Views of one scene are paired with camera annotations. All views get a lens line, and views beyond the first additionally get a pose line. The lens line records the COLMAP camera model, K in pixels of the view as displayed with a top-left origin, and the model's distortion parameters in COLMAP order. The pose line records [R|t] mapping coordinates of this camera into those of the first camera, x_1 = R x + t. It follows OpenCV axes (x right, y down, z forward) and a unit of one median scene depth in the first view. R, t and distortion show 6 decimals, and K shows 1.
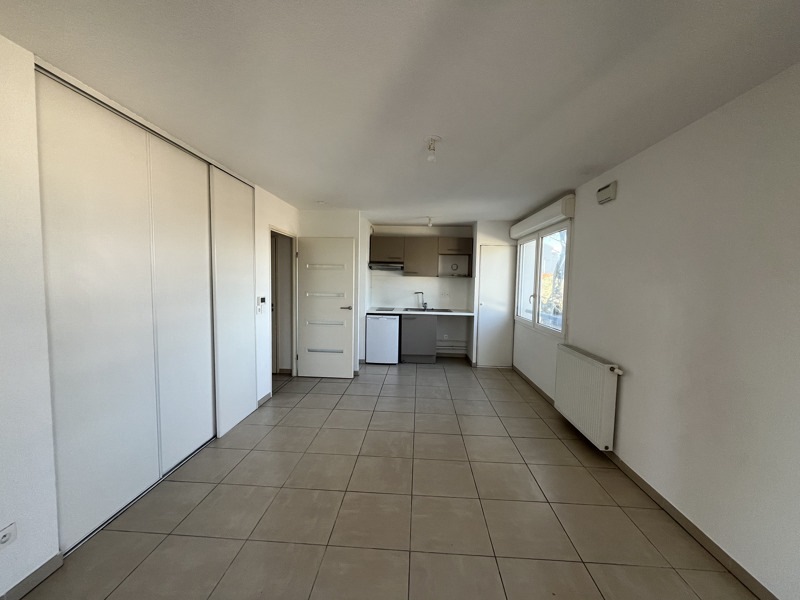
lens RADIAL K [[322.0, 0, 400.0], [0, 322.0, 300.0], [0, 0, 1]] dist [-0.002034, -0.000241]
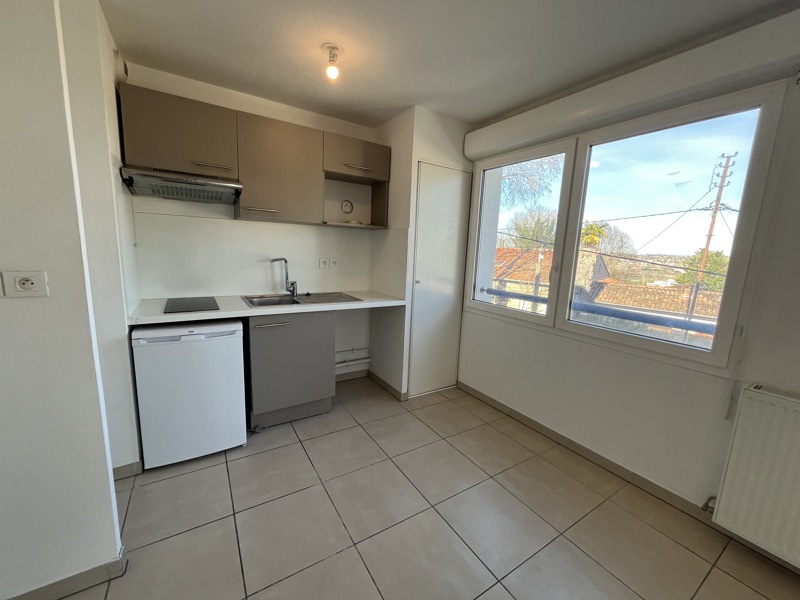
lens RADIAL K [[322.0, 0, 400.0], [0, 322.0, 300.0], [0, 0, 1]] dist [-0.002034, -0.000241]
pose [[0.813432, -0.079016, 0.576268, -0.067124], [0.011883, 0.992781, 0.119353, -0.019543], [-0.581539, -0.090237, 0.808498, 0.581760]]
